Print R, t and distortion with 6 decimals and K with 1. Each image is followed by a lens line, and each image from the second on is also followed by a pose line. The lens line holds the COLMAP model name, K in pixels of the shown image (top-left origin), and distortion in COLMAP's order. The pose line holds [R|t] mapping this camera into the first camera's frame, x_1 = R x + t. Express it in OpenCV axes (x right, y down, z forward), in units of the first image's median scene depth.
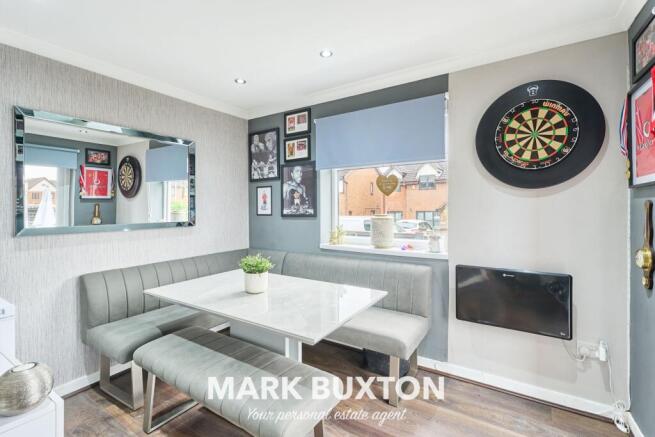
lens RADIAL K [[297.1, 0, 327.5], [0, 297.1, 218.5], [0, 0, 1]] dist [0.000277, 0.000008]
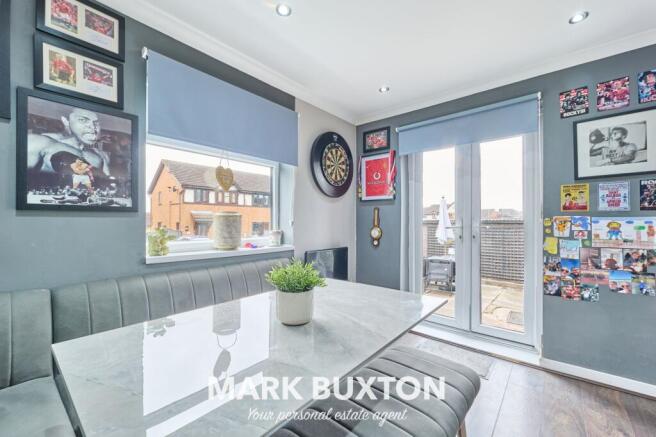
lens RADIAL K [[267.1, 0, 330.8], [0, 267.1, 216.7], [0, 0, 1]] dist [-0.000413, -0.000099]
pose [[0.130894, 0.011511, 0.991330, -0.507636], [0.012991, 0.999827, -0.013325, 0.015805], [-0.991311, 0.014622, 0.130721, 0.553174]]
